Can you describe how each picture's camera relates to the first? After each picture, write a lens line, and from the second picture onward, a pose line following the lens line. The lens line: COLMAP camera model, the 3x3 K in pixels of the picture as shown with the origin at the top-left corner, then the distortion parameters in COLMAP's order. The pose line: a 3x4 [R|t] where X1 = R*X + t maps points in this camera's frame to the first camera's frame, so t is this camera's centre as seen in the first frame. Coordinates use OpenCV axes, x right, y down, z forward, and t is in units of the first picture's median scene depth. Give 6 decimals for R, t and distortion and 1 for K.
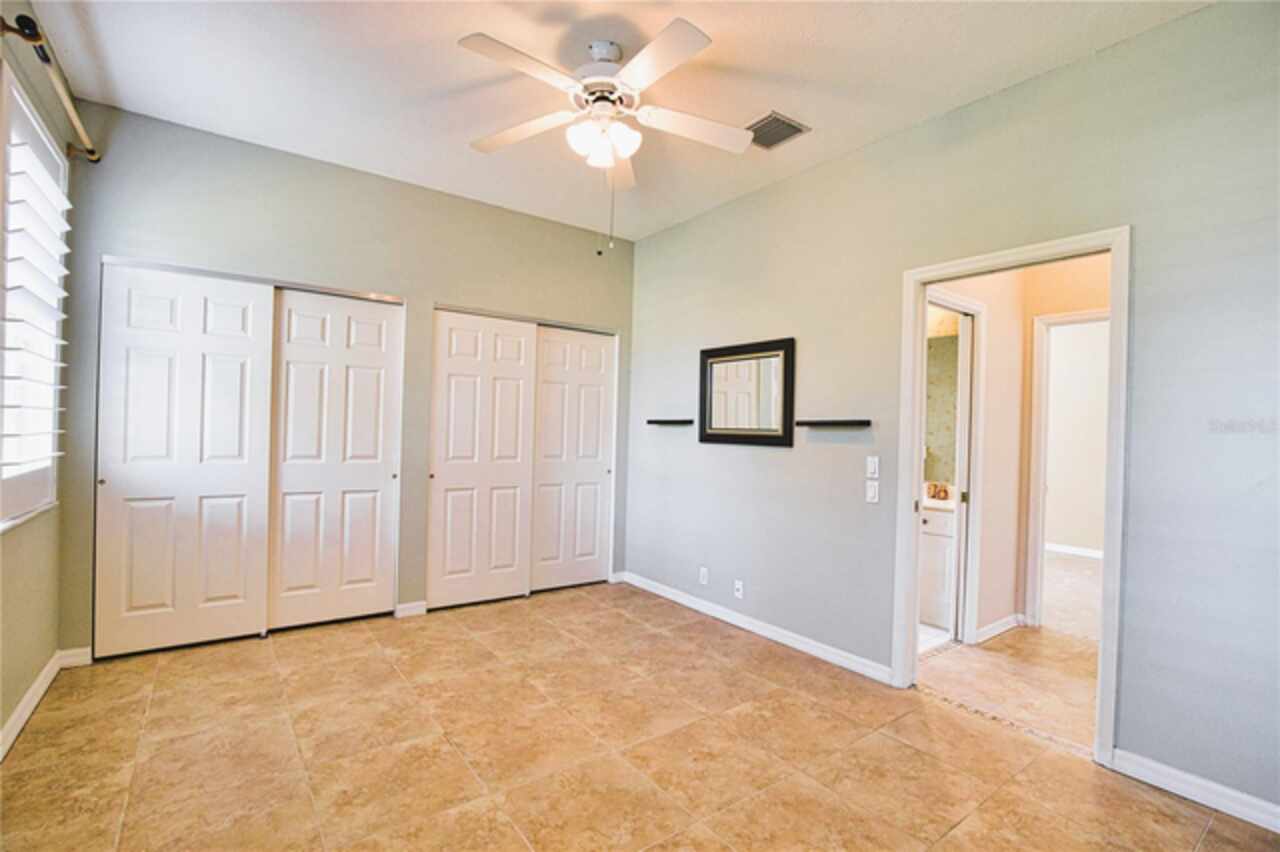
lens RADIAL K [[590.6, 0, 646.3], [0, 590.6, 426.9], [0, 0, 1]] dist [-0.034741, 0.006798]
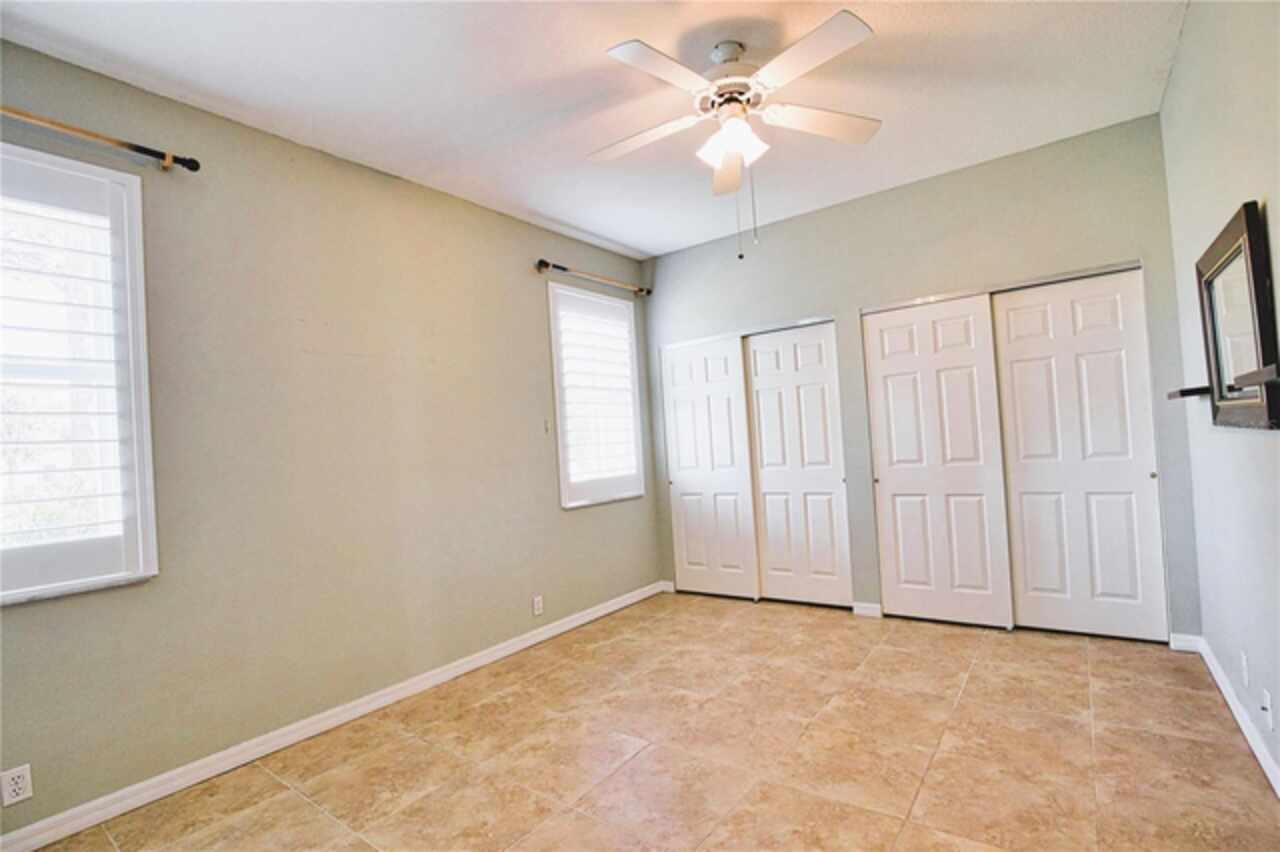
lens RADIAL K [[590.6, 0, 647.2], [0, 590.6, 429.5], [0, 0, 1]] dist [-0.034741, 0.006798]
pose [[0.276139, -0.068780, -0.958654, 0.560380], [0.075909, 0.995881, -0.049585, 0.018842], [0.958115, -0.059078, 0.280223, 0.397117]]
